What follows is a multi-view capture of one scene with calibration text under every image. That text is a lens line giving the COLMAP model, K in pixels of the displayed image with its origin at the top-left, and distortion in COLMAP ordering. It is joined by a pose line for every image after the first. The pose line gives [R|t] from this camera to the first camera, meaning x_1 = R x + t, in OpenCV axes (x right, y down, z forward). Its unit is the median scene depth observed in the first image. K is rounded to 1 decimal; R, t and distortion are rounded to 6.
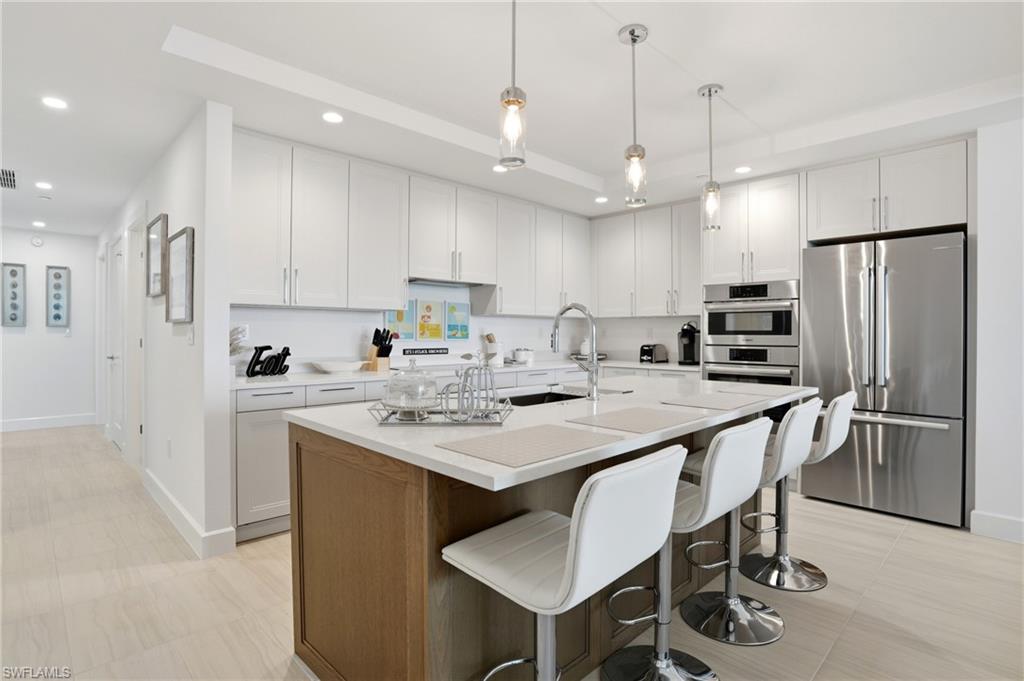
lens RADIAL K [[496.6, 0, 513.5], [0, 496.6, 338.5], [0, 0, 1]] dist [-0.027095, 0.001645]
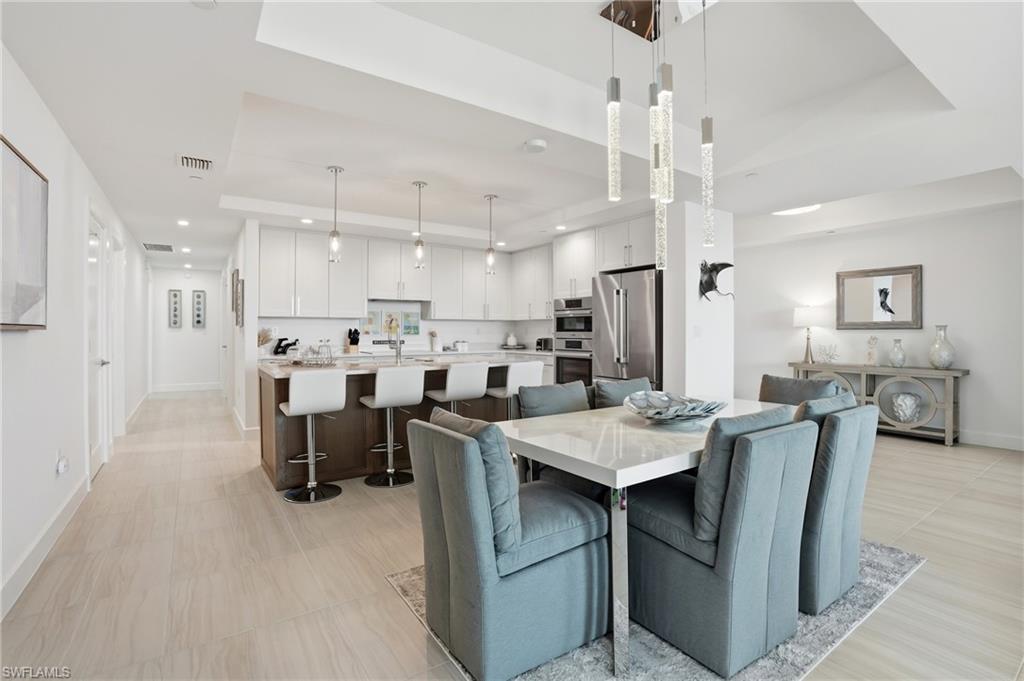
lens RADIAL K [[456.2, 0, 511.7], [0, 456.2, 335.5], [0, 0, 1]] dist [-0.032343, -0.000394]
pose [[0.984569, -0.000823, -0.174996, 0.511302], [0.000943, 0.999999, 0.000603, 0.003195], [0.174995, -0.000758, 0.984569, -0.428690]]
